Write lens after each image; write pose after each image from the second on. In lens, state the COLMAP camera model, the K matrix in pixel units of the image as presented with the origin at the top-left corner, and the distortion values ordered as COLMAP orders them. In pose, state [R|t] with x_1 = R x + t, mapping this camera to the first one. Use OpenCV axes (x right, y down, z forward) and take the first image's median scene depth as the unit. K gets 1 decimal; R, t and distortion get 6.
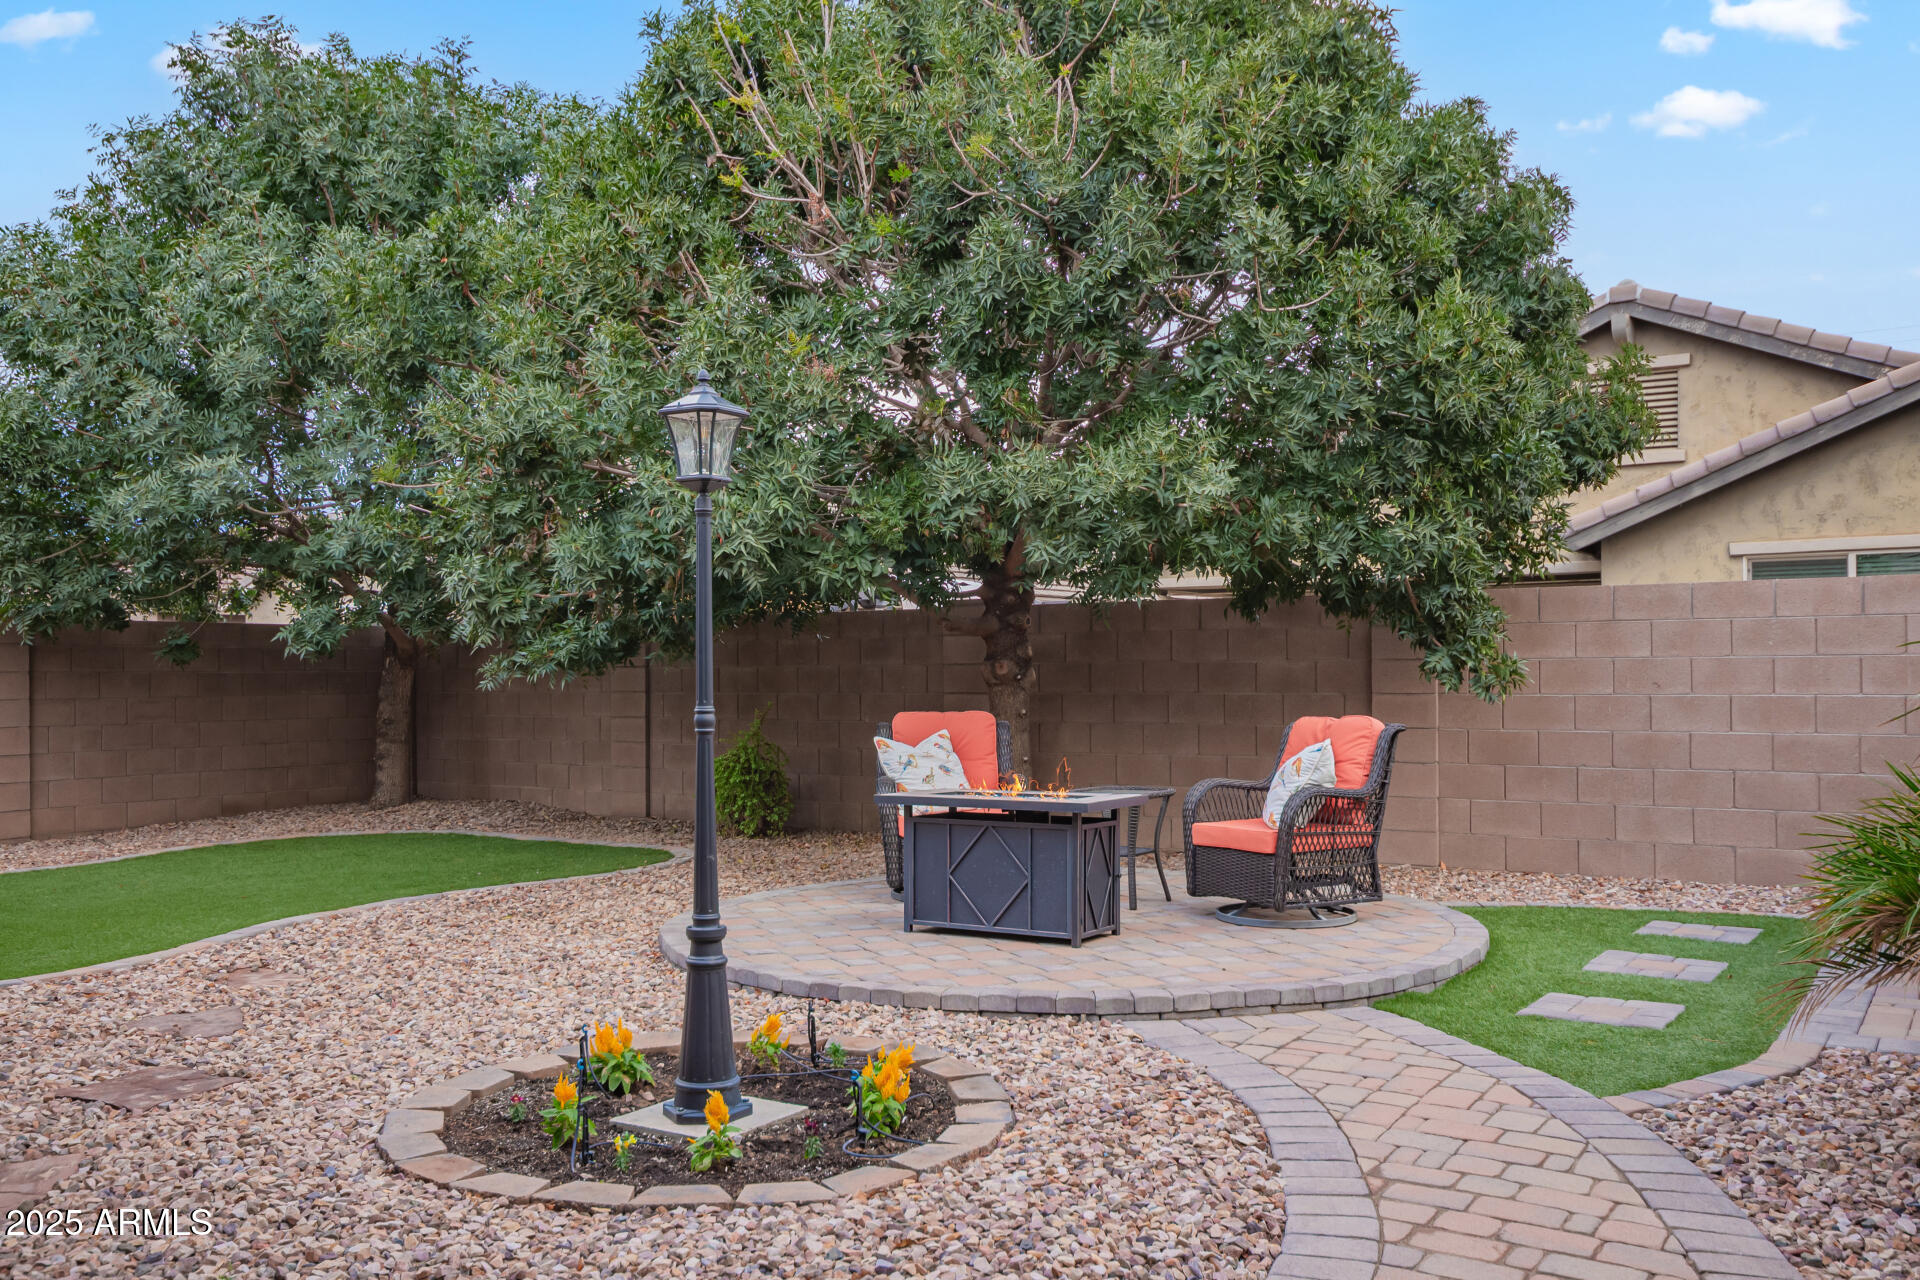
lens RADIAL K [[1558.0, 0, 955.5], [0, 1558.0, 671.8], [0, 0, 1]] dist [-0.008999, 0.080489]
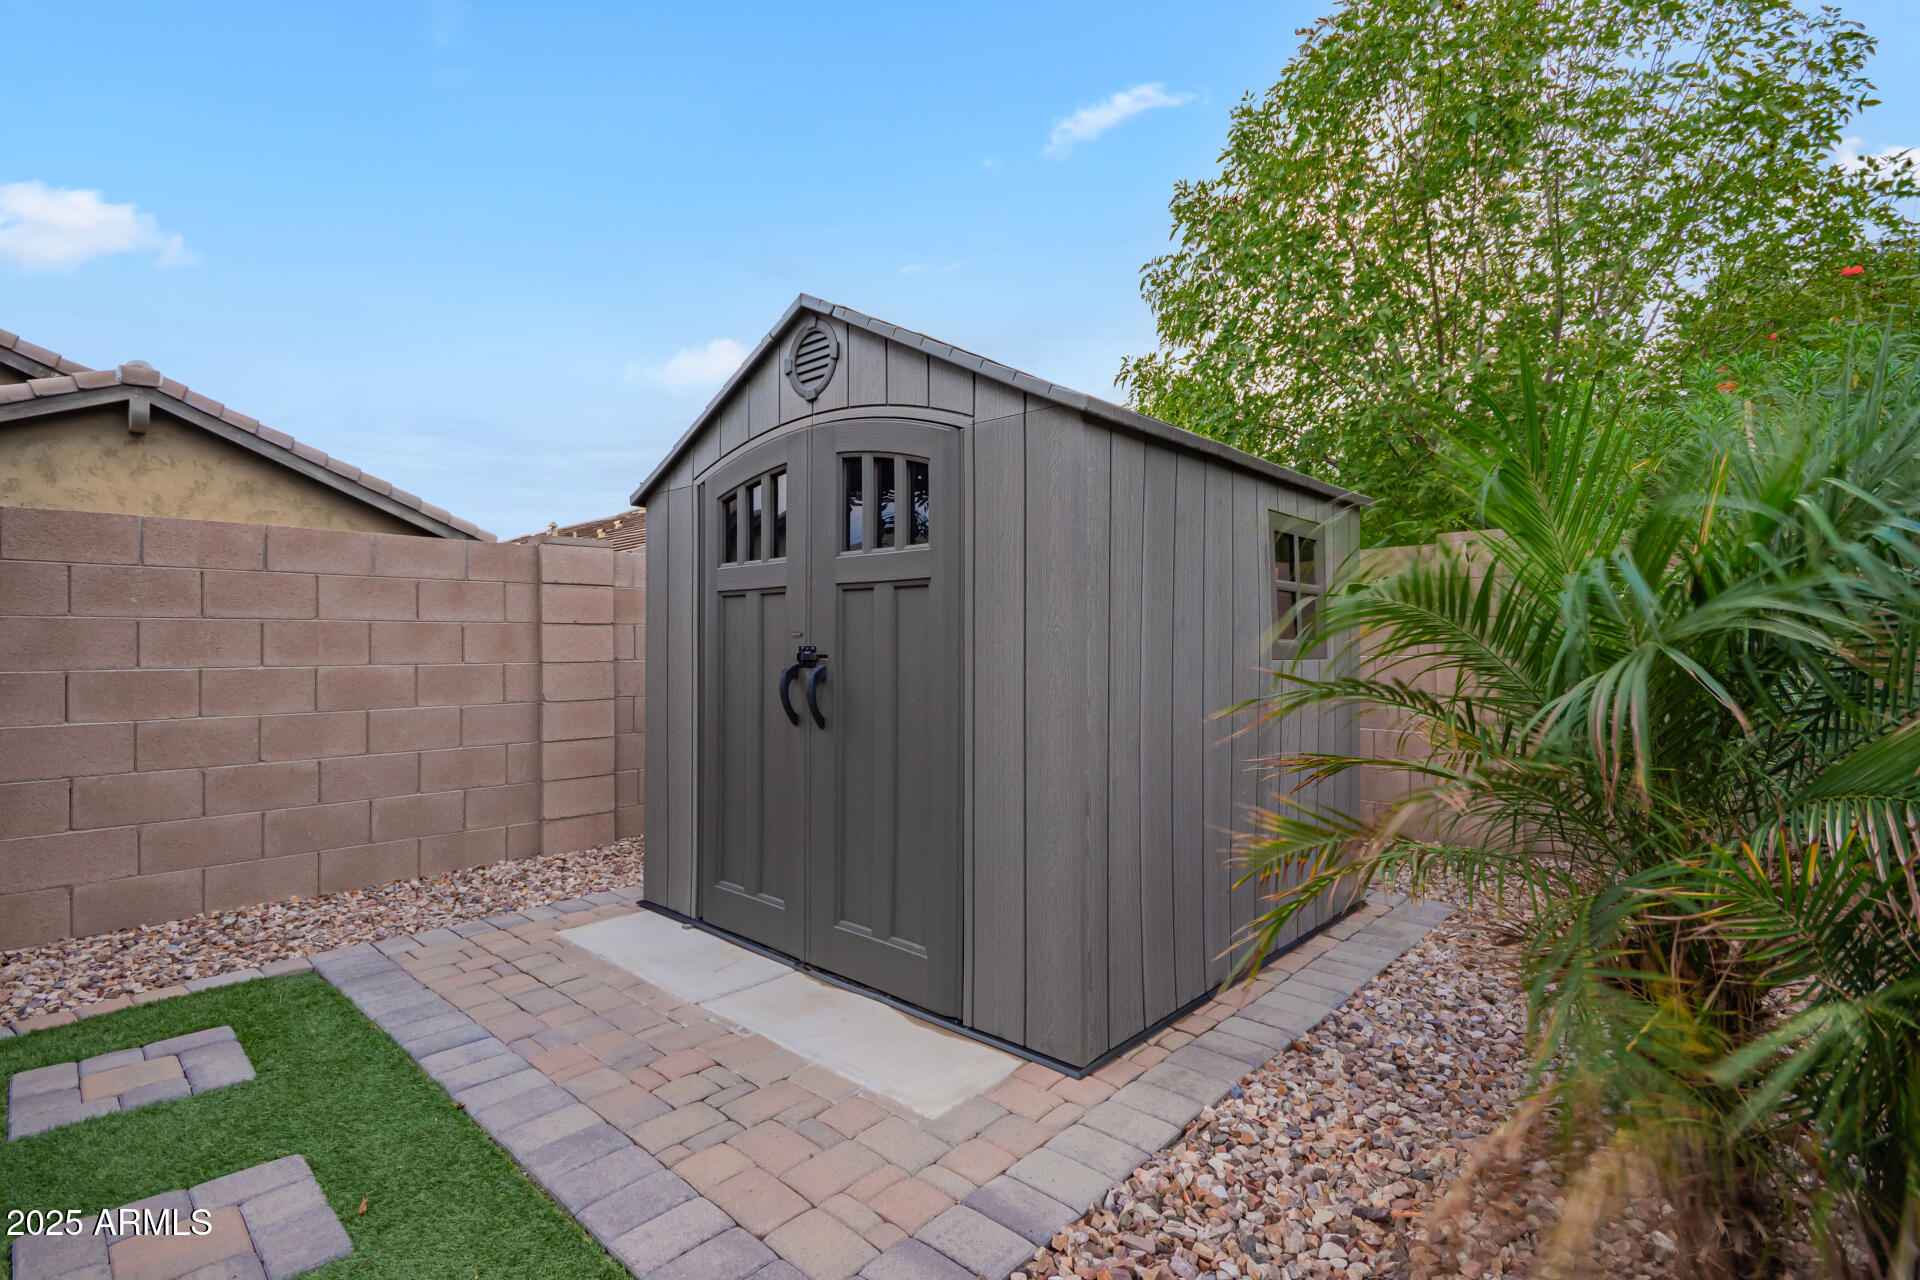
lens RADIAL K [[898.3, 0, 945.3], [0, 898.3, 647.8], [0, 0, 1]] dist [-0.001200, -0.000062]
pose [[0.176609, 0.004153, 0.984272, 0.167367], [0.002235, 0.999987, -0.004620, 0.007230], [-0.984279, 0.003015, 0.176597, 0.539078]]
